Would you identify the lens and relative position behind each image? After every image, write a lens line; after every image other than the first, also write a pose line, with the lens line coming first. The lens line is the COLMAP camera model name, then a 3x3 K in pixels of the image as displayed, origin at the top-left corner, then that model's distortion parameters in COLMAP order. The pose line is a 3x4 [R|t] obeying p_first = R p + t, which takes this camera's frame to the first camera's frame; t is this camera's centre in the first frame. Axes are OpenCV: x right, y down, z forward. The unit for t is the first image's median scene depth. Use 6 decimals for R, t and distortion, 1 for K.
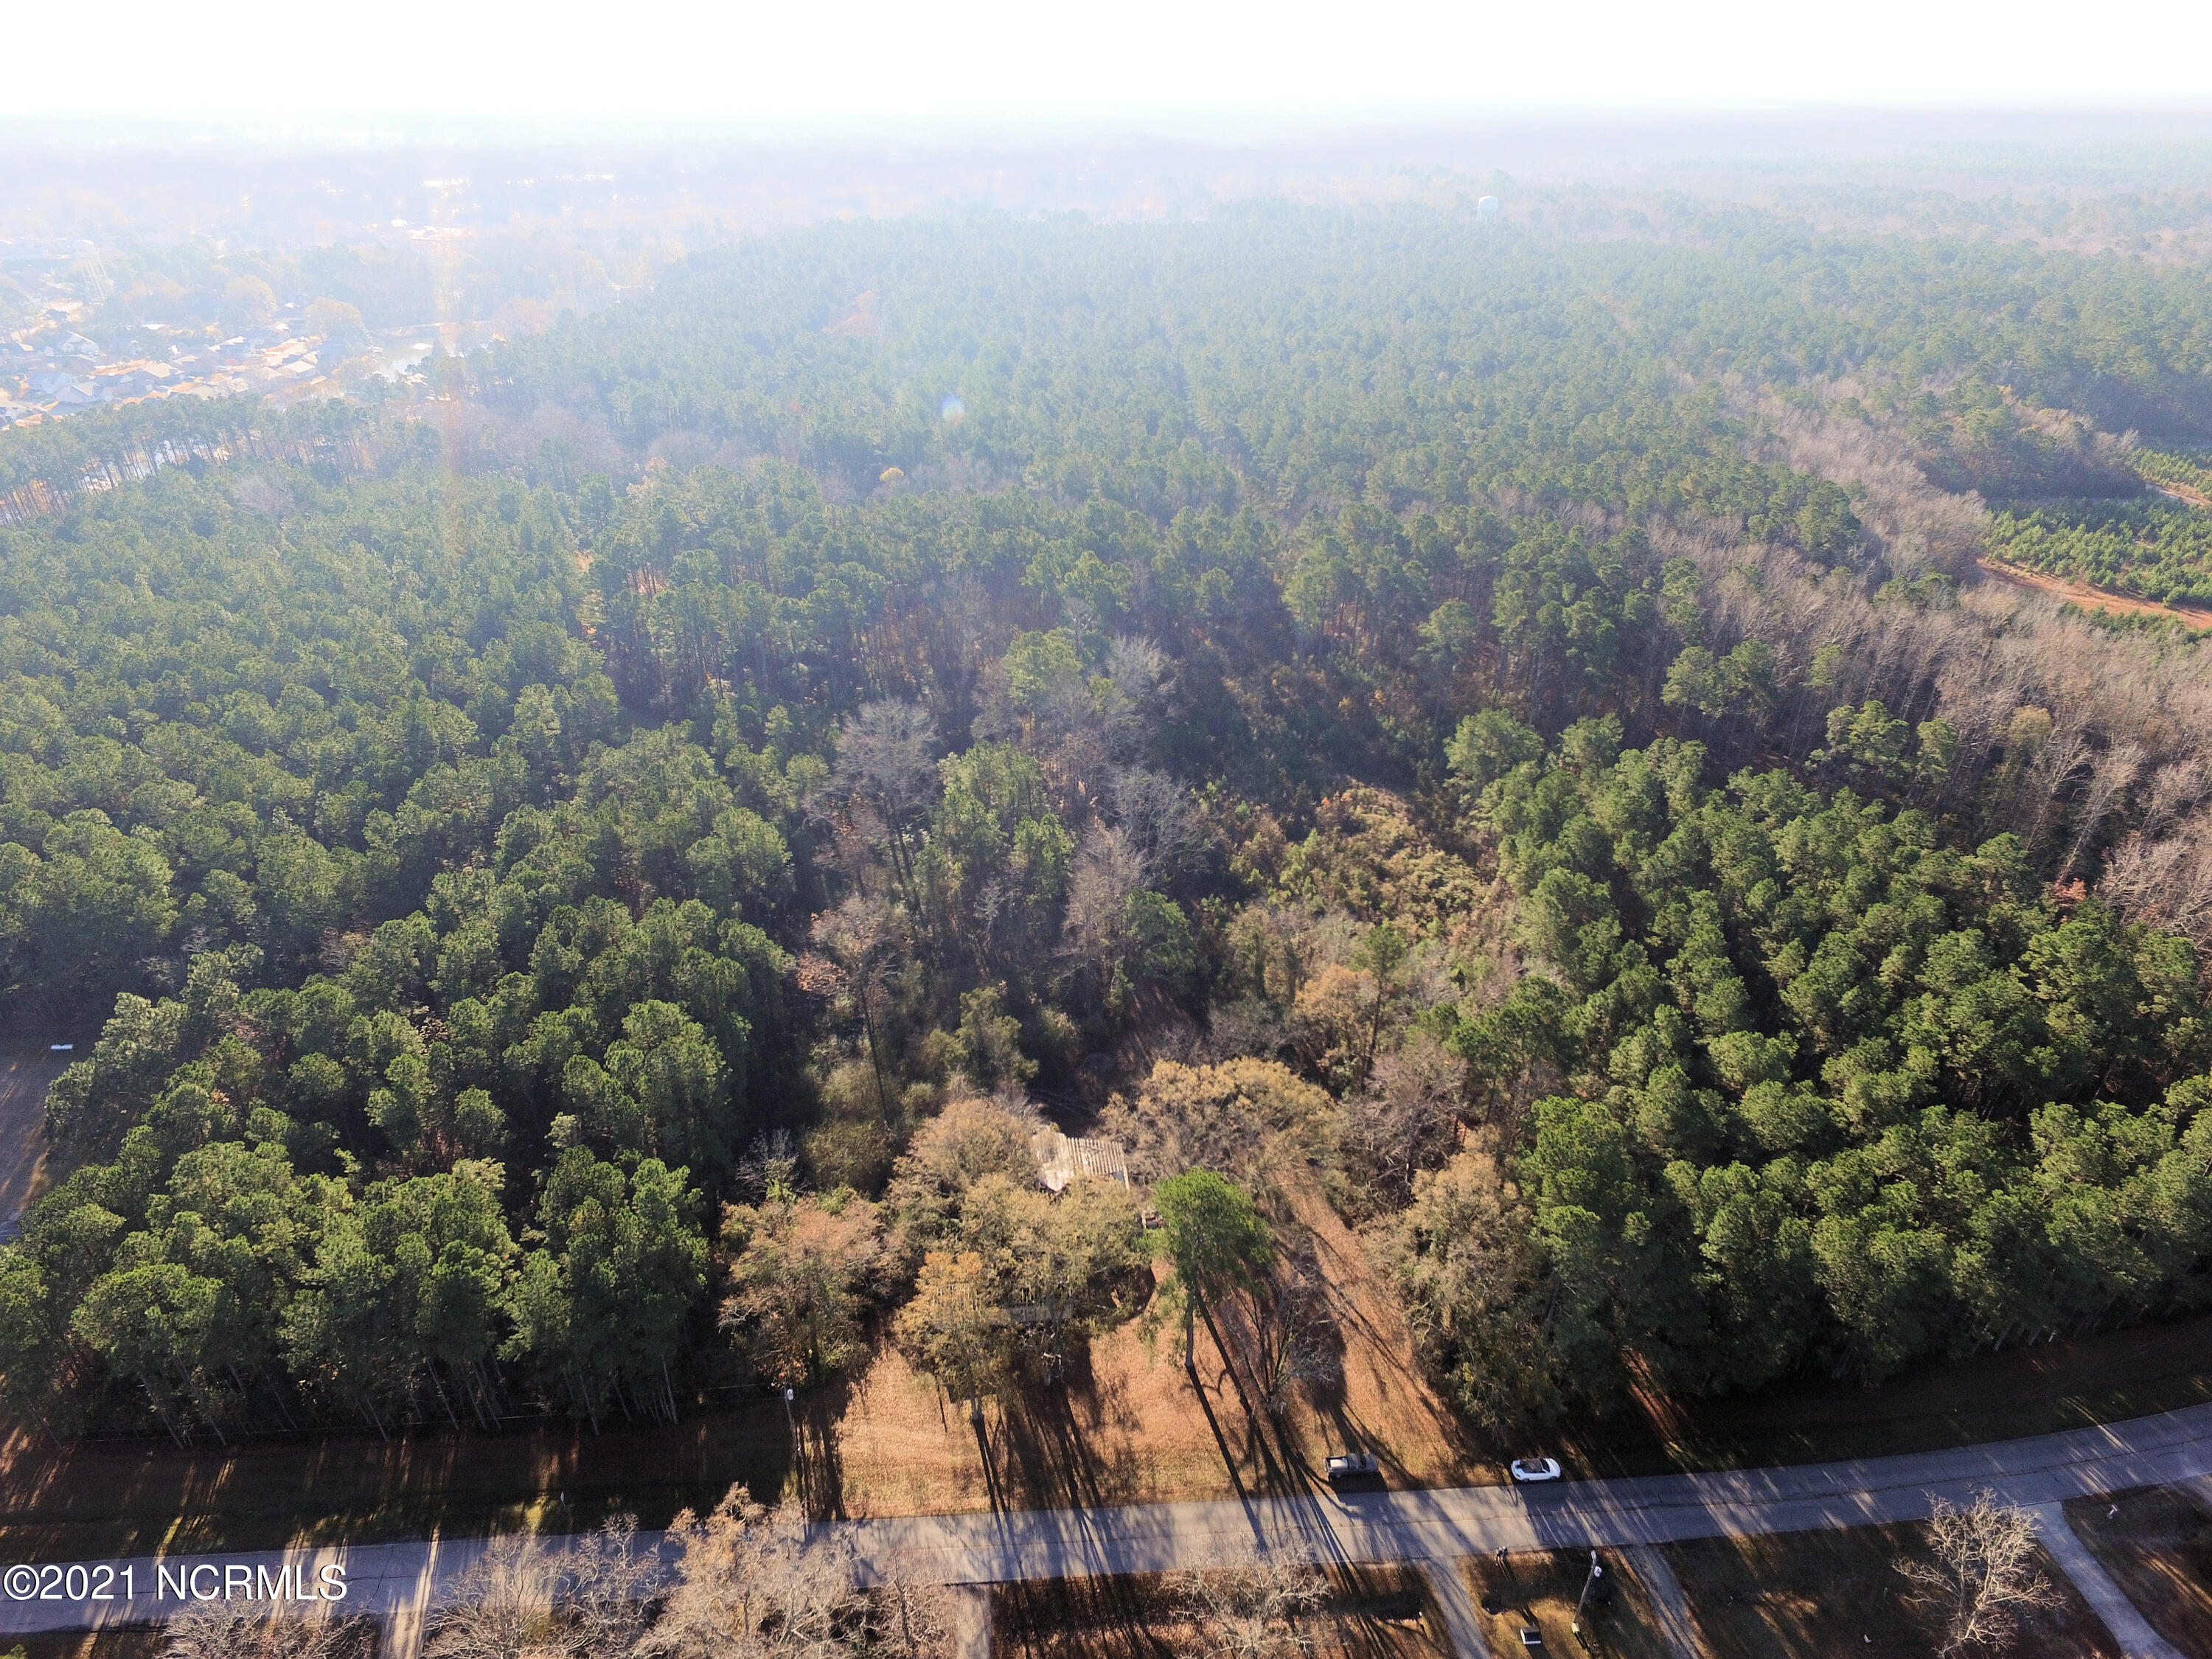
lens RADIAL K [[1315.8, 0, 1120.5], [0, 1315.8, 820.7], [0, 0, 1]] dist [-0.011769, 0.015328]
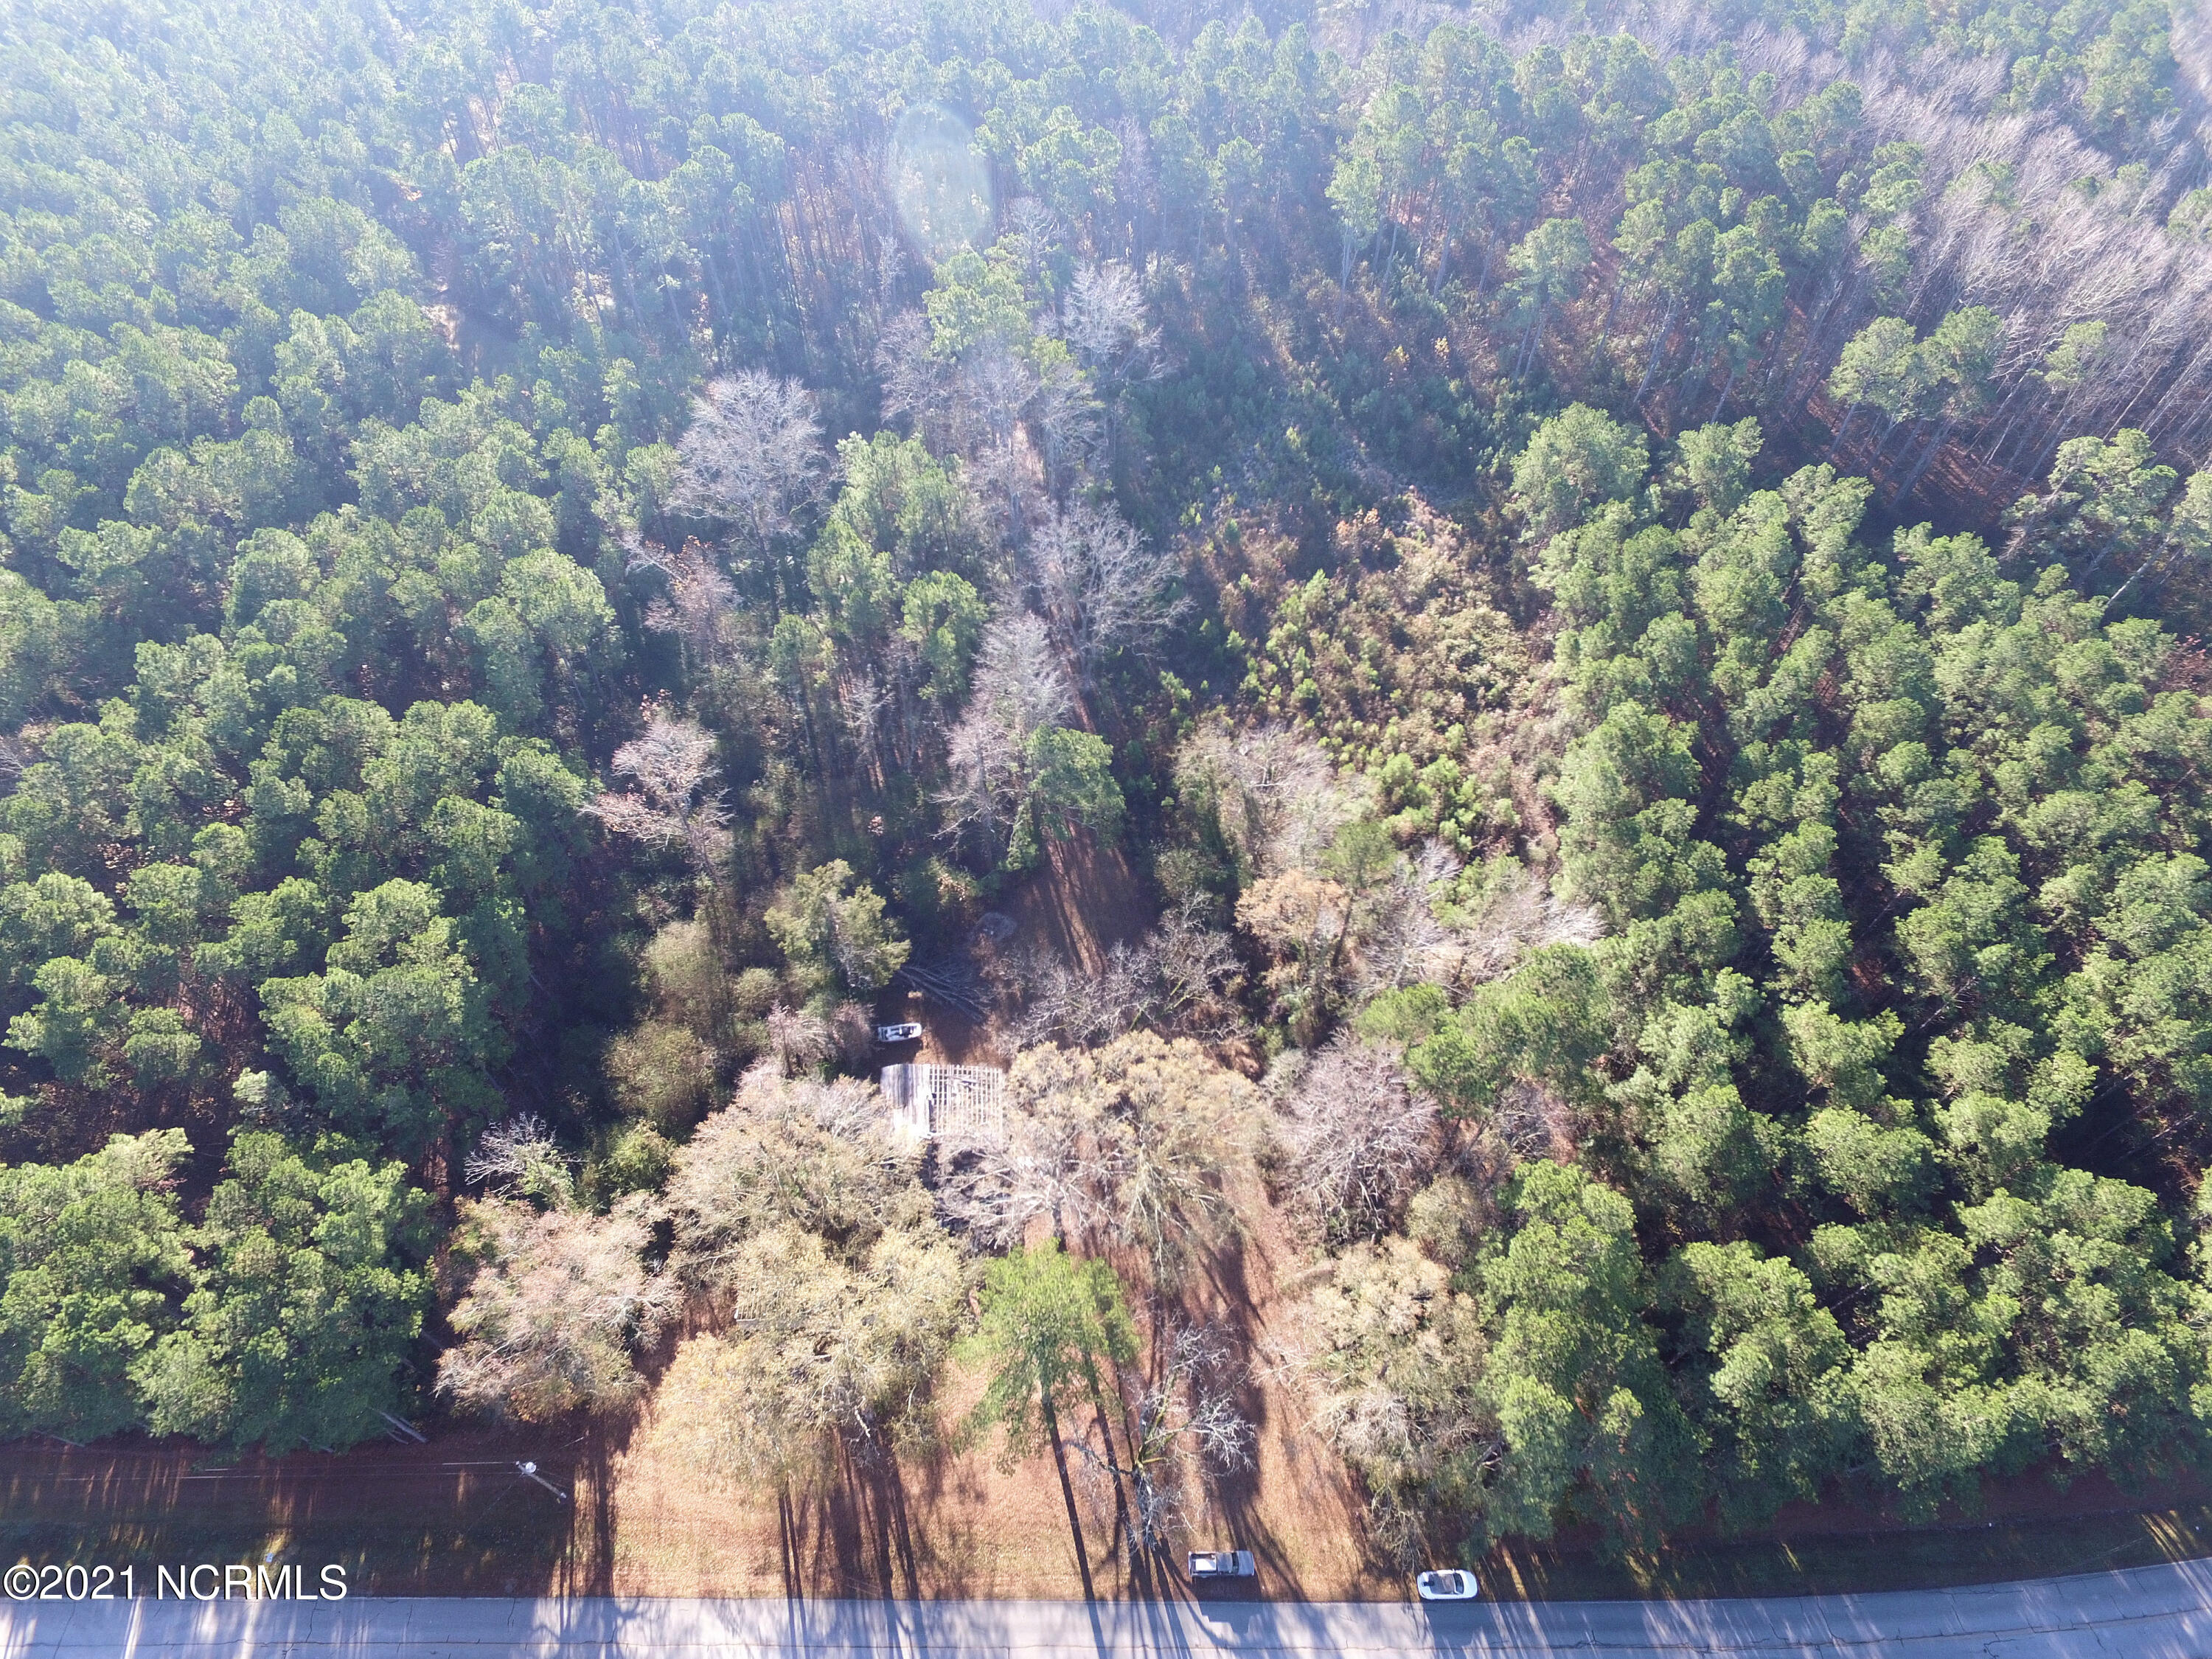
lens RADIAL K [[1315.8, 0, 1110.1], [0, 1315.8, 835.4], [0, 0, 1]] dist [-0.011769, 0.015328]
pose [[0.997642, 0.056552, -0.038899, 0.066500], [-0.037613, 0.924483, 0.379364, -0.141739], [0.057416, -0.377006, 0.924430, 0.241698]]
